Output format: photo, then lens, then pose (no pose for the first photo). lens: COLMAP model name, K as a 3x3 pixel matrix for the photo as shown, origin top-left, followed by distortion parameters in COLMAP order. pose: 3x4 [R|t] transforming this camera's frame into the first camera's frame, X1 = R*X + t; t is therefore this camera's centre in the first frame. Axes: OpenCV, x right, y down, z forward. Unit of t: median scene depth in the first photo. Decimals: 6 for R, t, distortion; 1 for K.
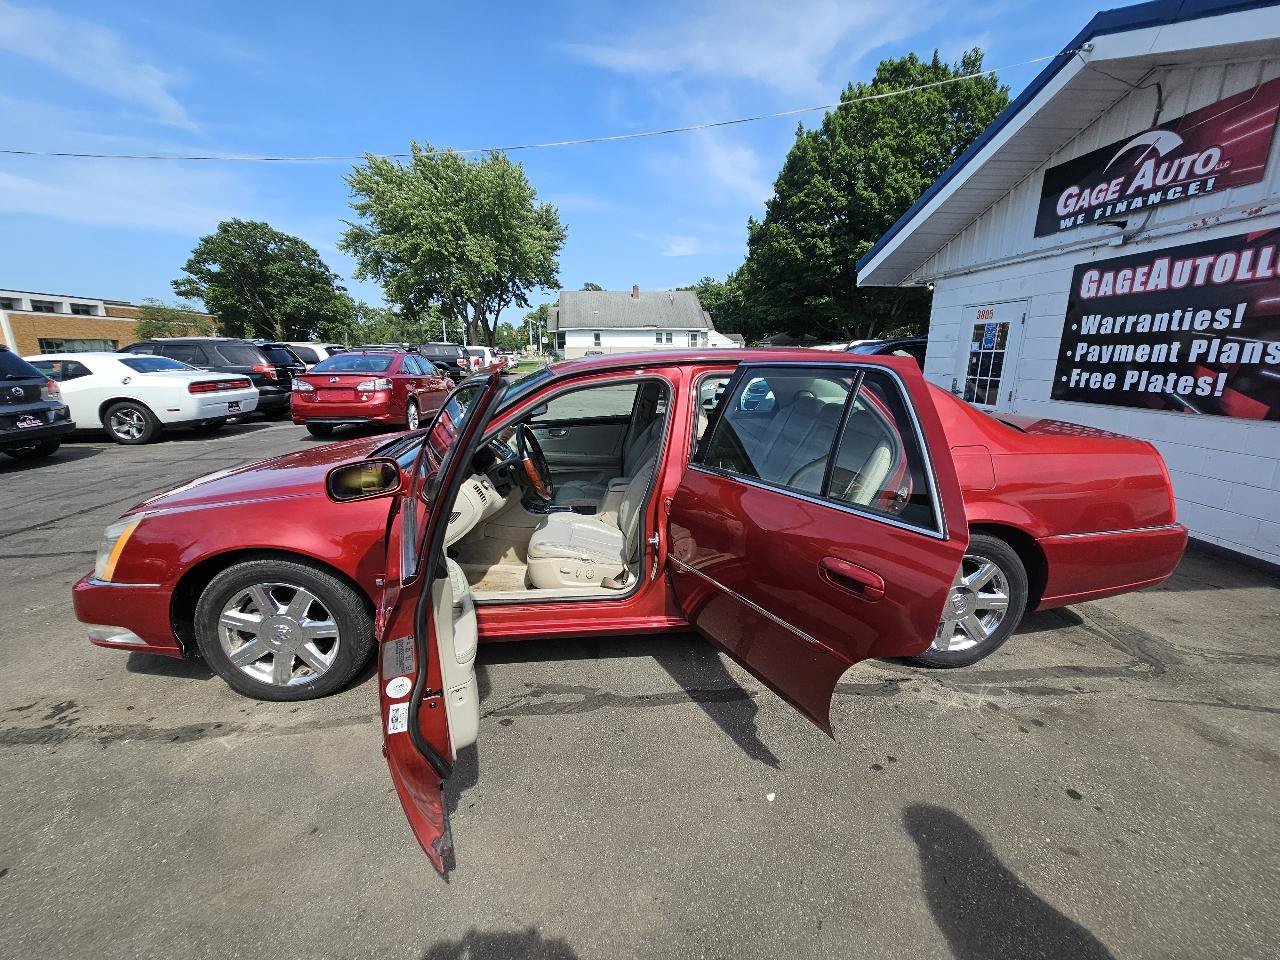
lens RADIAL K [[521.9, 0, 644.0], [0, 521.9, 486.0], [0, 0, 1]] dist [-0.001056, -0.000632]
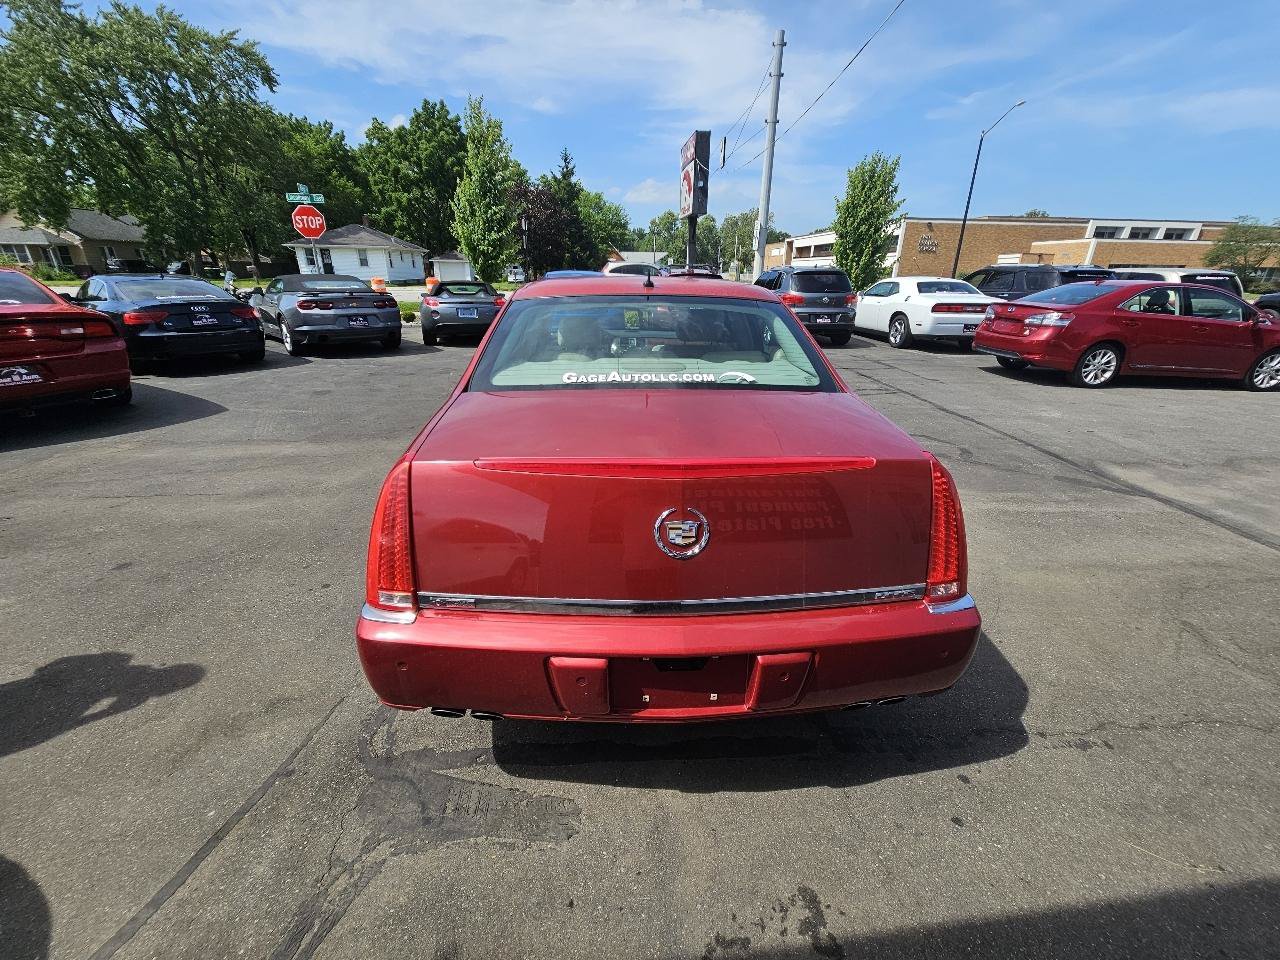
lens RADIAL K [[519.9, 0, 632.5], [0, 519.9, 481.4], [0, 0, 1]] dist [-0.001599, -0.000507]
pose [[-0.035739, 0.377099, -0.925483, 0.744912], [-0.261702, 0.890226, 0.372839, -0.167591], [0.964487, 0.255526, 0.066872, 0.604604]]
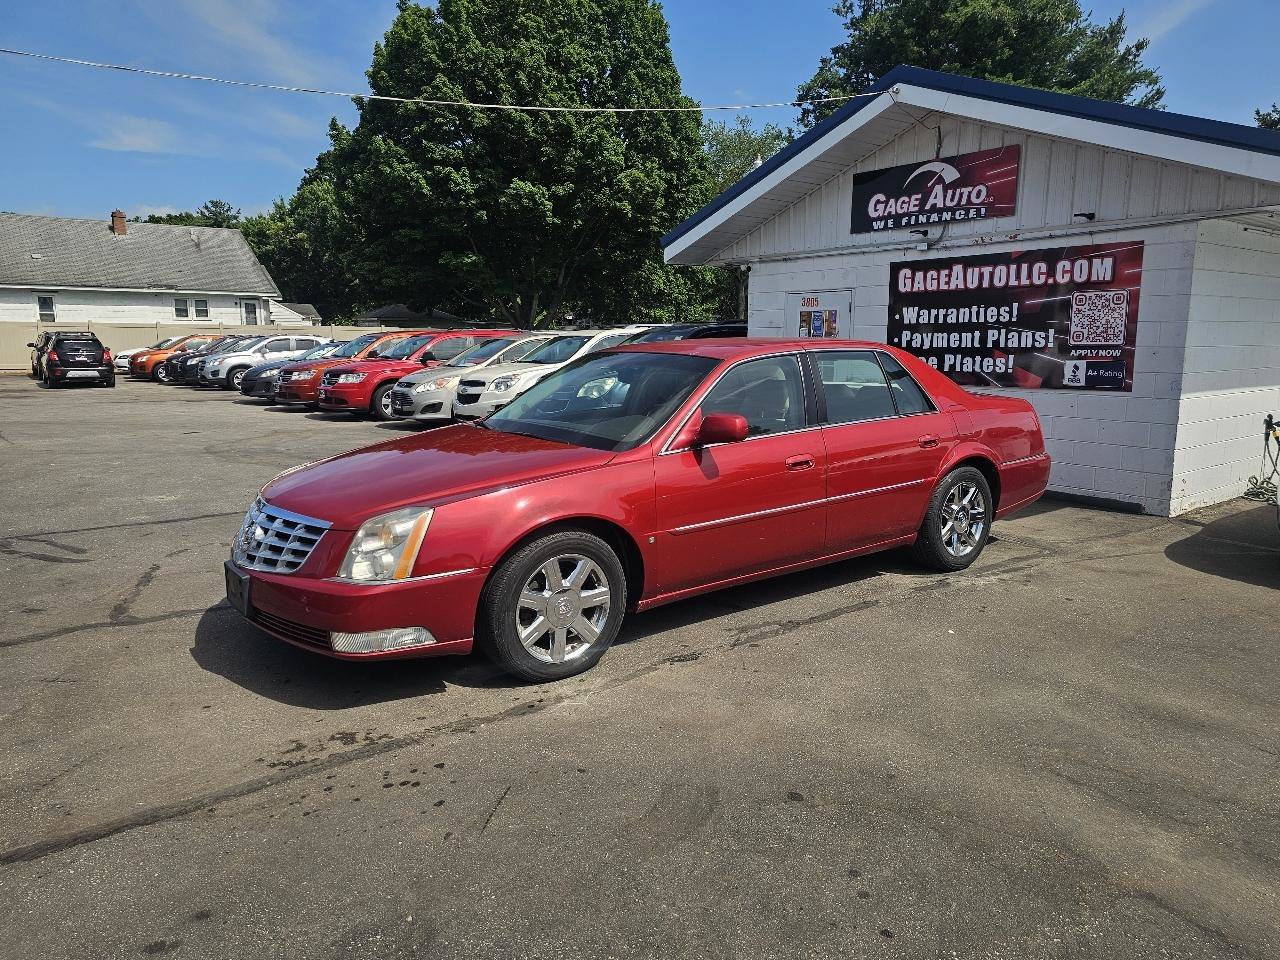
lens RADIAL K [[866.1, 0, 649.6], [0, 866.1, 483.8], [0, 0, 1]] dist [0.048006, -0.043418]
pose [[0.840229, -0.088427, 0.534973, -0.647699], [0.131326, 0.990426, -0.042549, 0.059531], [-0.526089, 0.106007, 0.843797, -0.257674]]
